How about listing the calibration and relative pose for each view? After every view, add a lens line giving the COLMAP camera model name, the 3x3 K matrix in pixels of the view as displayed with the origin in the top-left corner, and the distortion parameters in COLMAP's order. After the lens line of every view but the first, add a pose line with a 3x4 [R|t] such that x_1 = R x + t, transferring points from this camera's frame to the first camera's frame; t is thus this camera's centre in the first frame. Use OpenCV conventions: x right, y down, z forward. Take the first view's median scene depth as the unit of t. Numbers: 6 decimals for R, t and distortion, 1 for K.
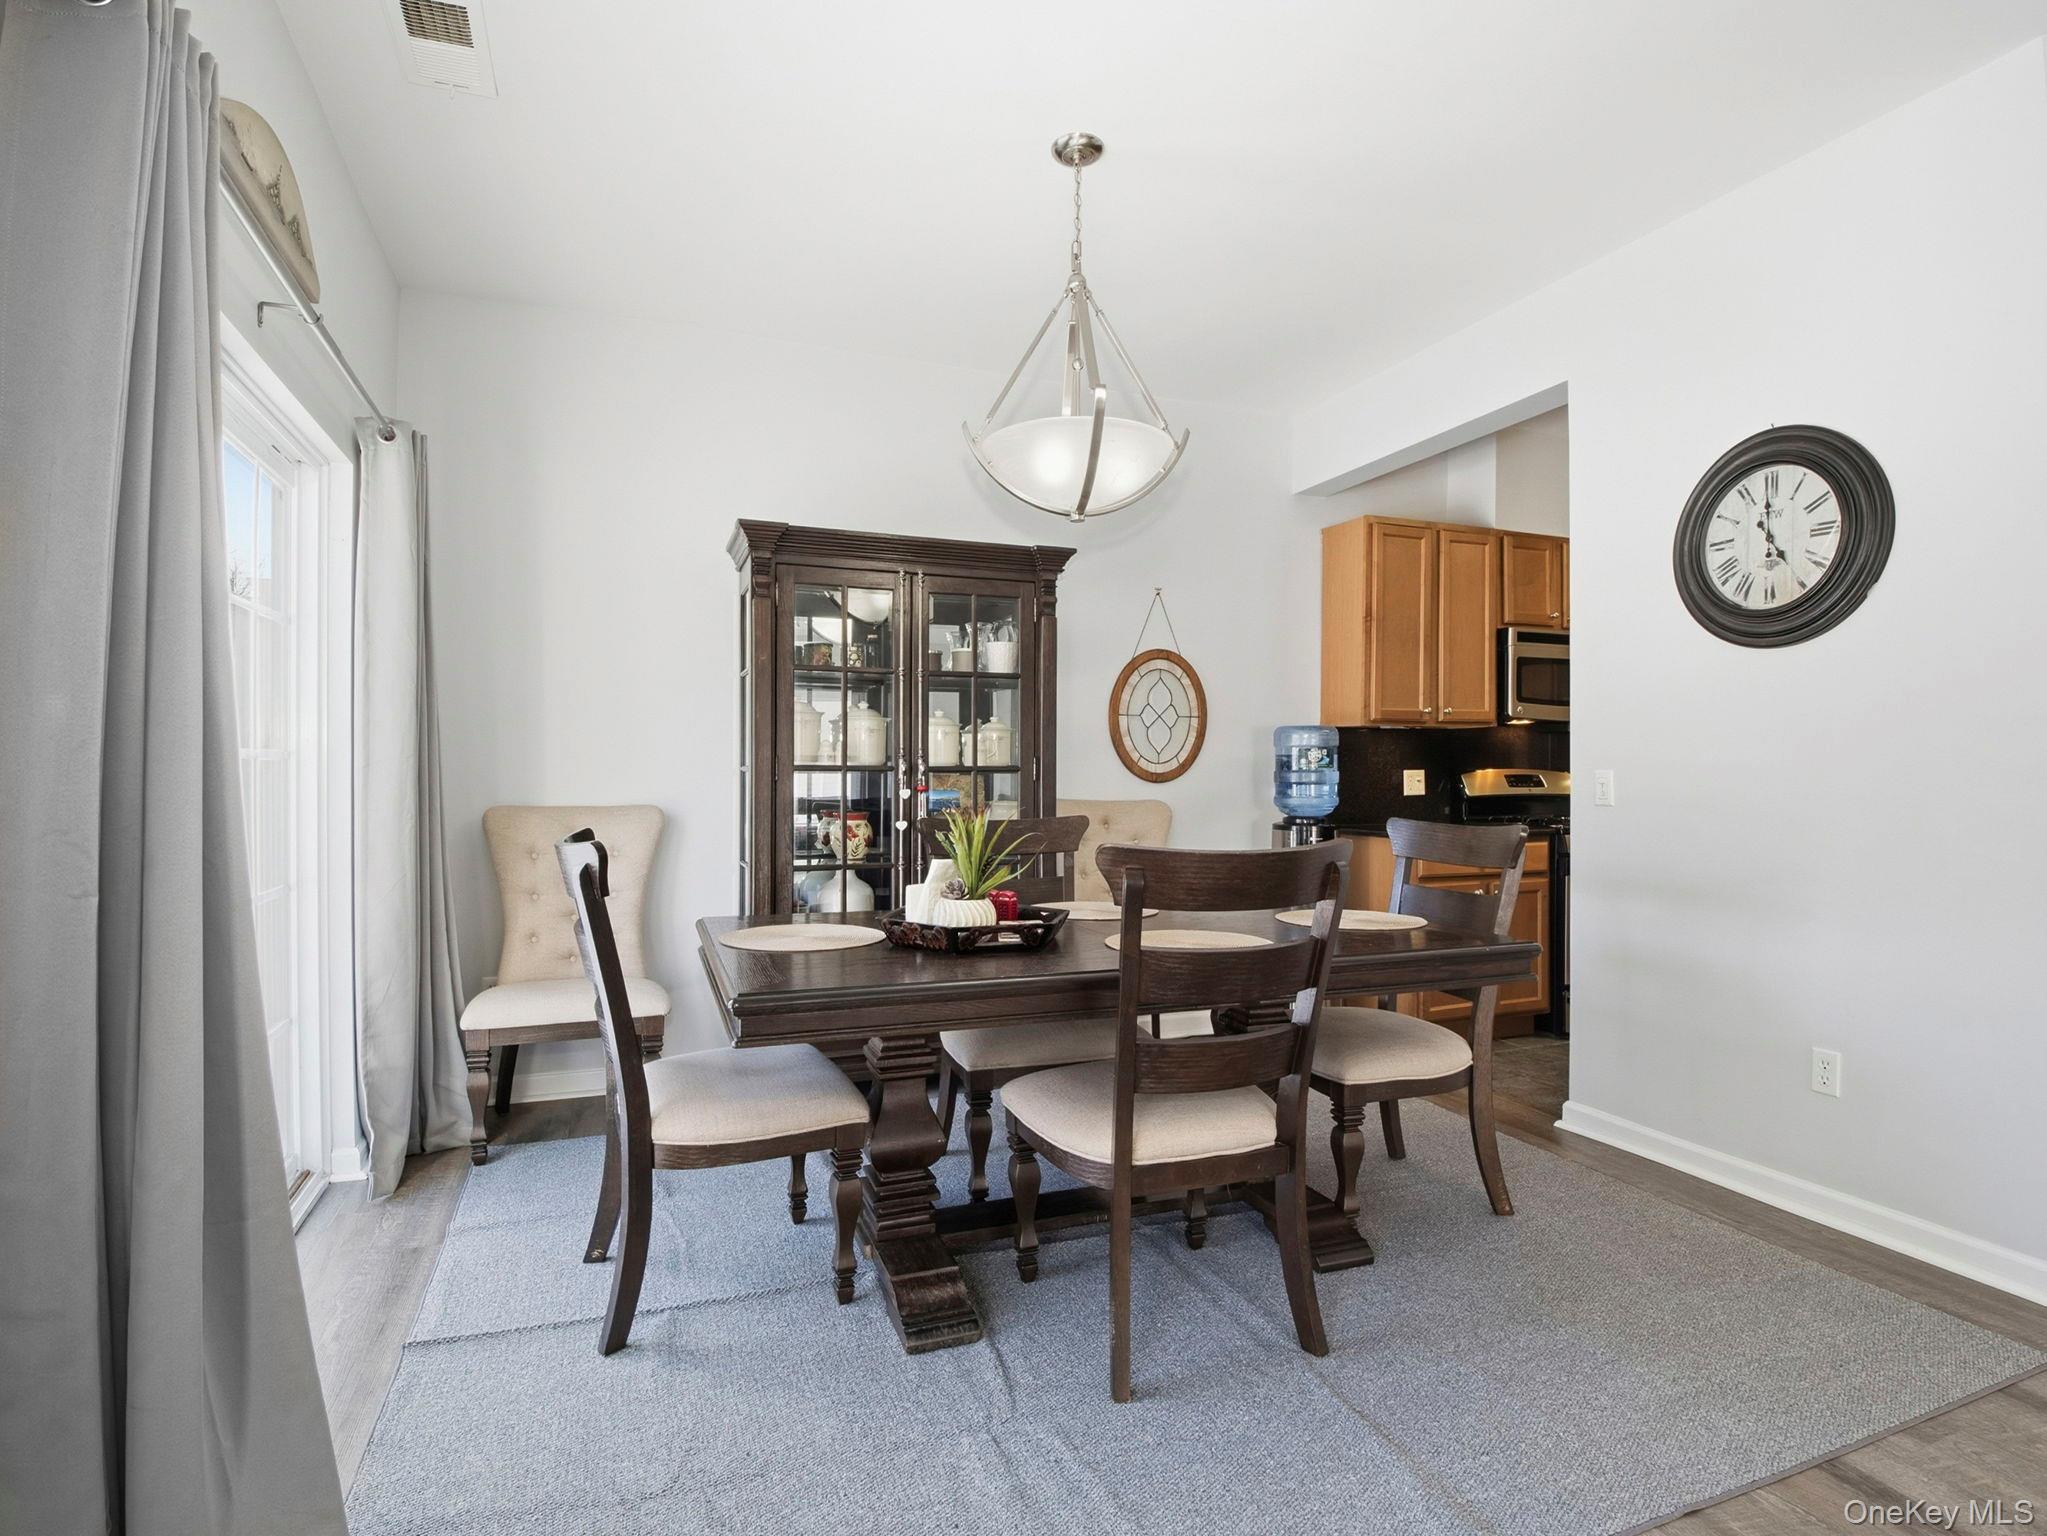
lens RADIAL K [[1046.5, 0, 1023.5], [0, 1046.5, 768.0], [0, 0, 1]] dist [-0.001049, -0.000319]
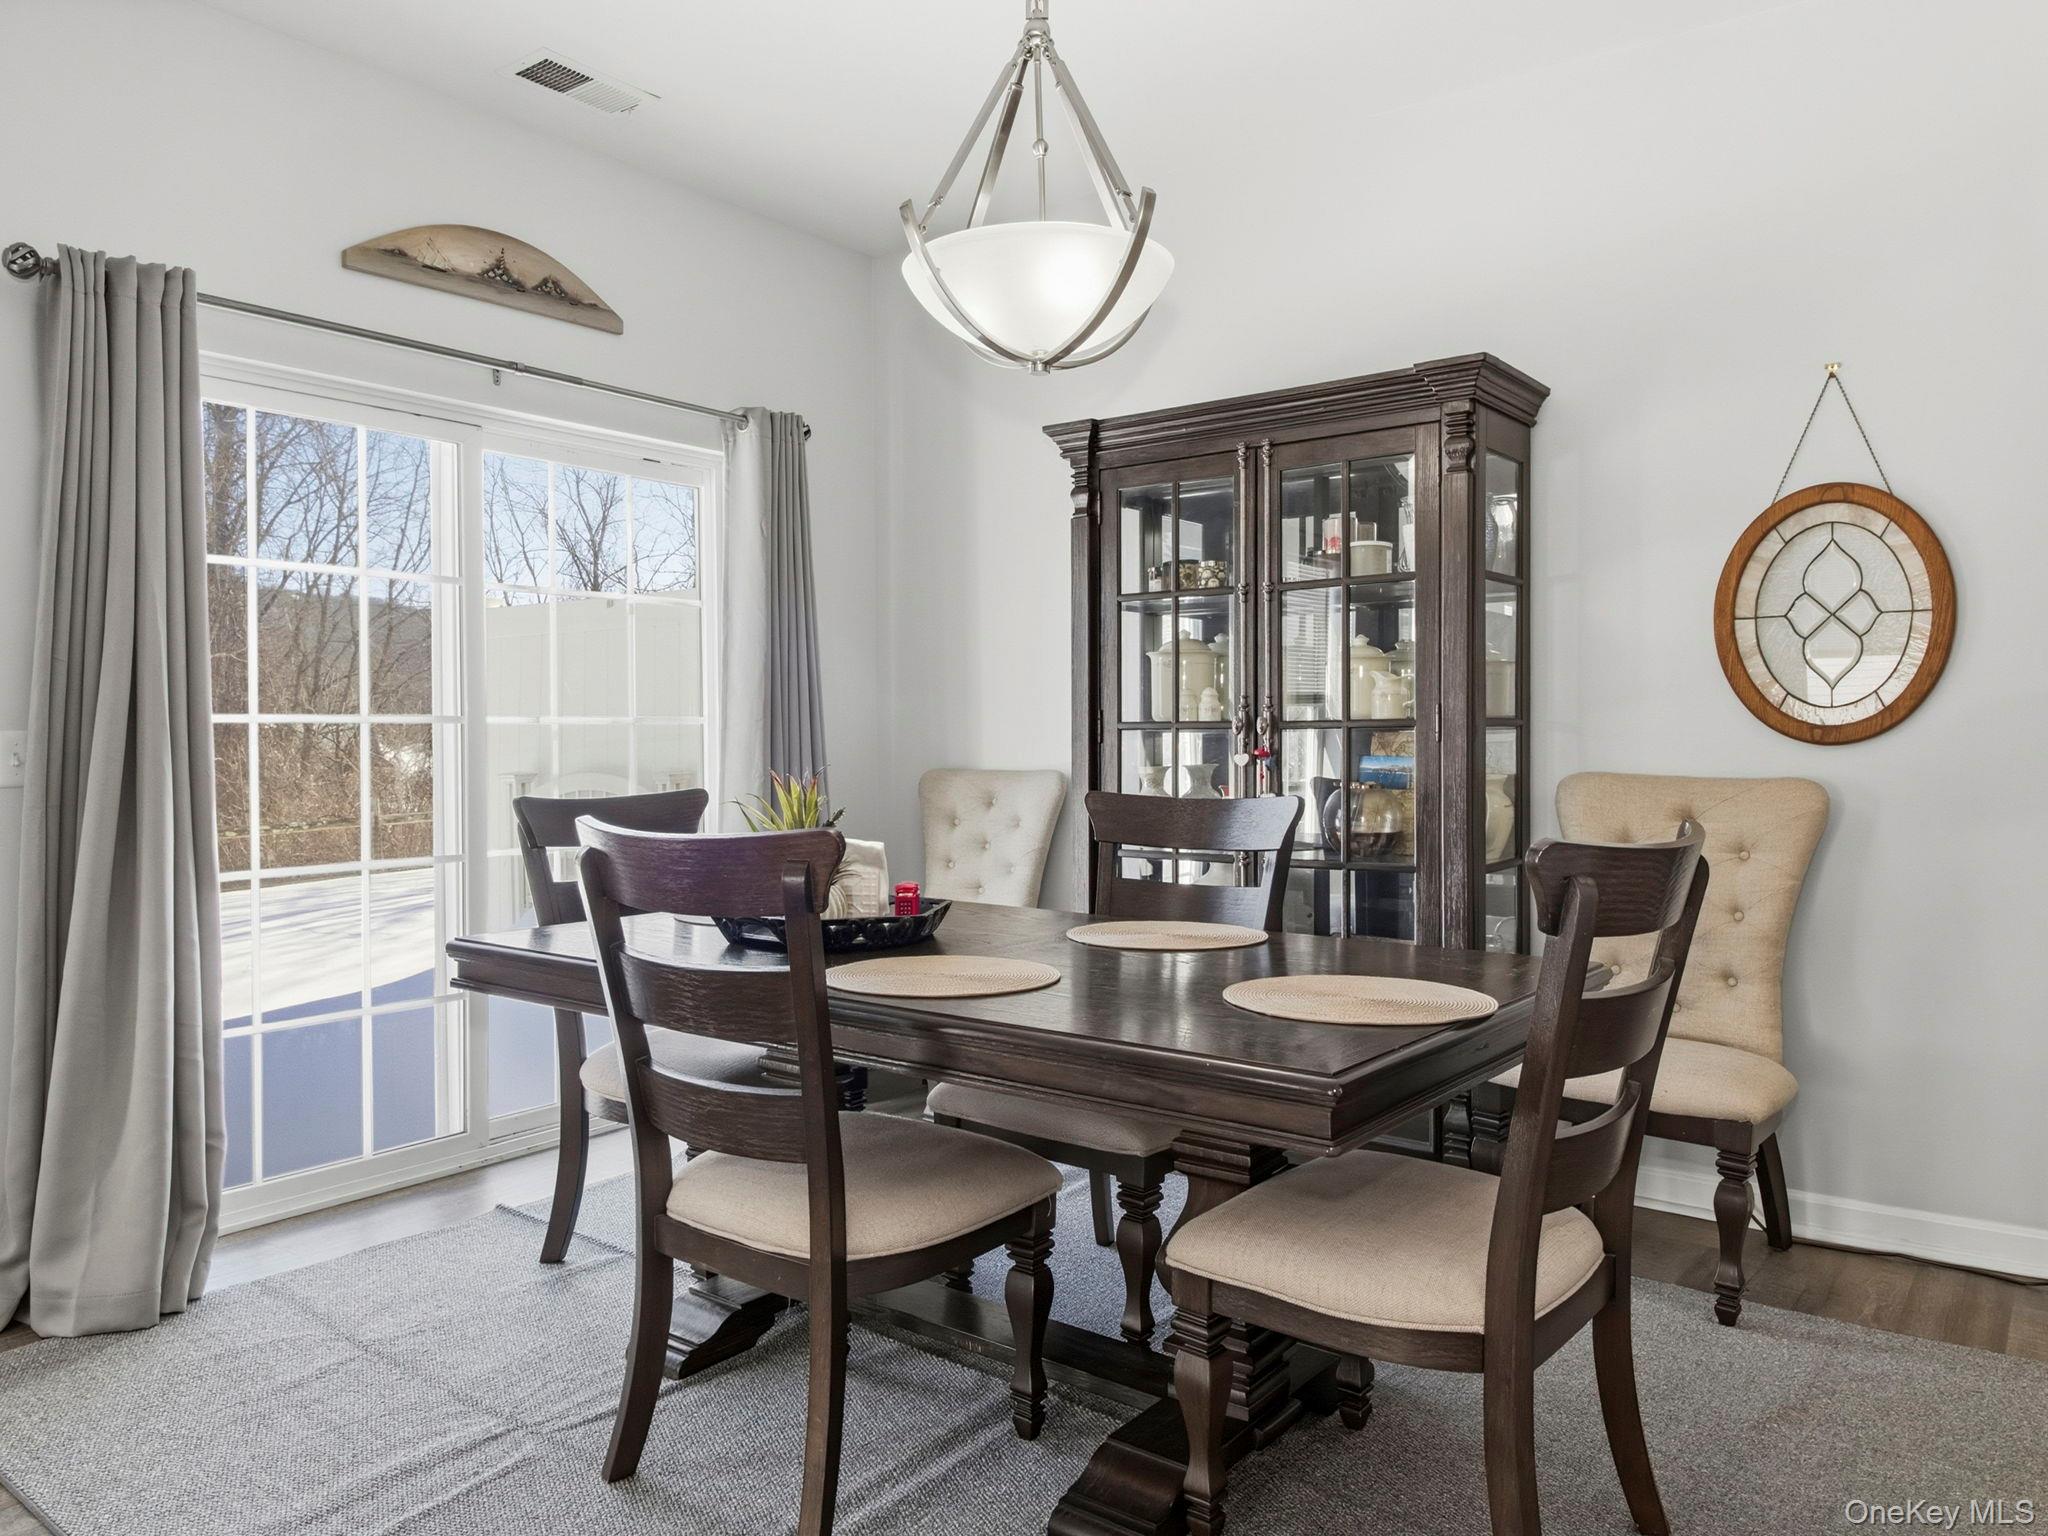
lens RADIAL K [[1476.7, 0, 971.1], [0, 1476.7, 760.4], [0, 0, 1]] dist [-0.003505, -0.003916]
pose [[0.514071, 0.005310, -0.857731, 0.538781], [0.011387, 0.999850, 0.013014, 0.007851], [0.857672, -0.016457, 0.513934, 0.269592]]
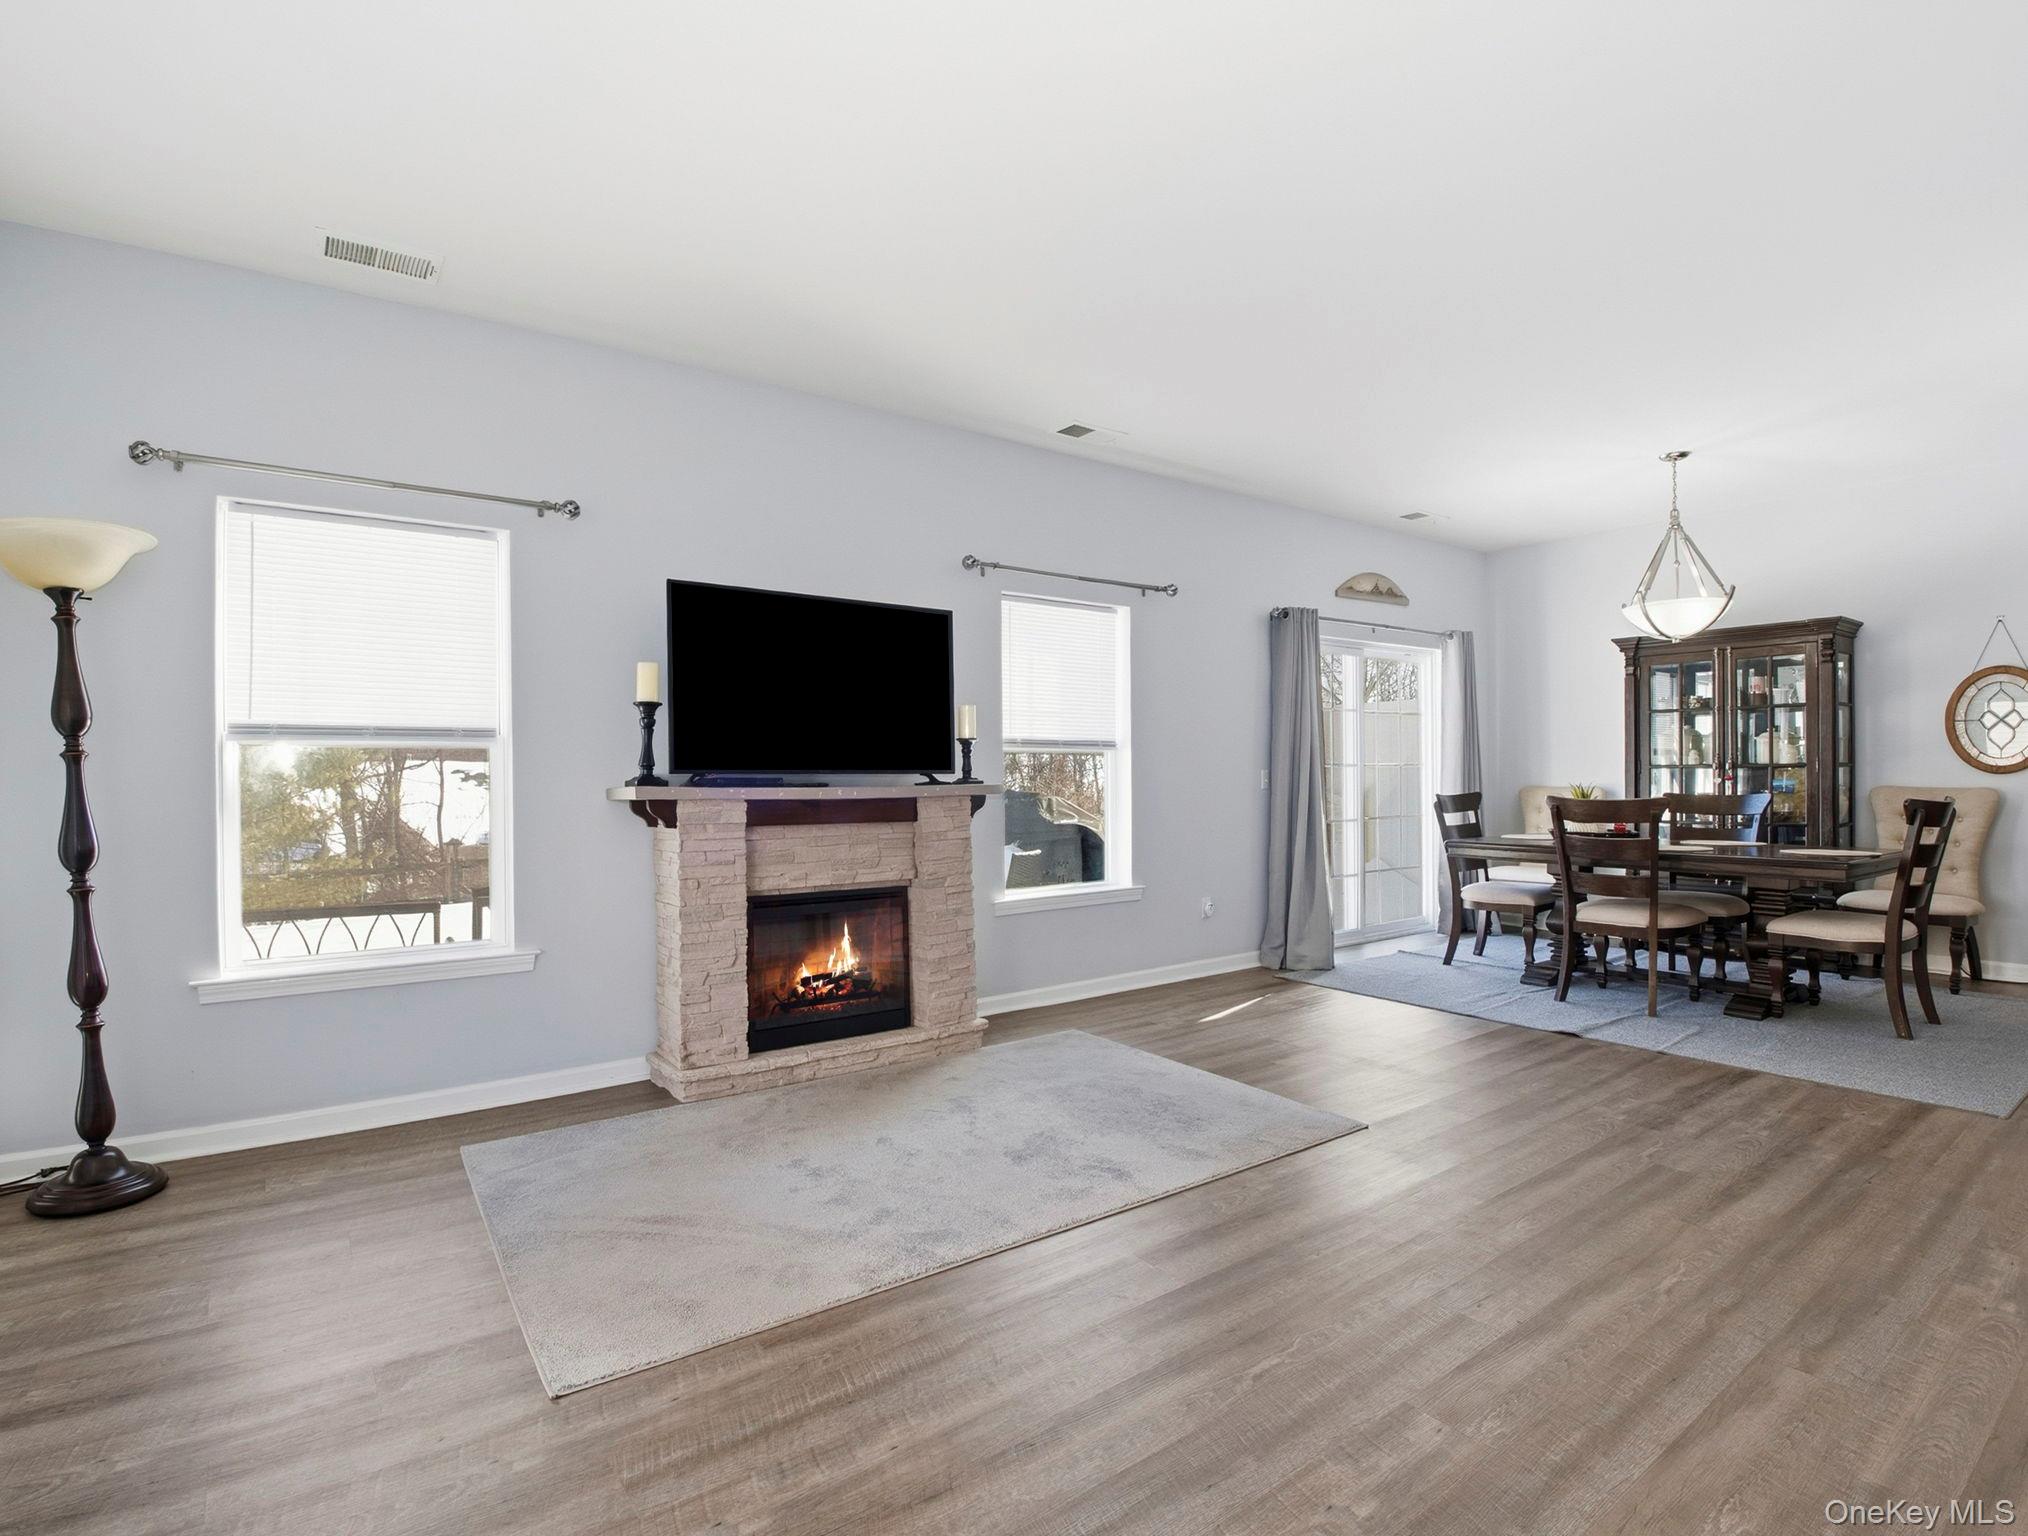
lens RADIAL K [[992.4, 0, 1018.6], [0, 992.4, 776.7], [0, 0, 1]] dist [-0.000180, -0.023255]
pose [[0.265306, -0.006654, -0.964141, 0.933421], [0.012094, 0.999920, -0.003573, 0.007856], [0.964088, -0.010712, 0.265366, -0.425924]]
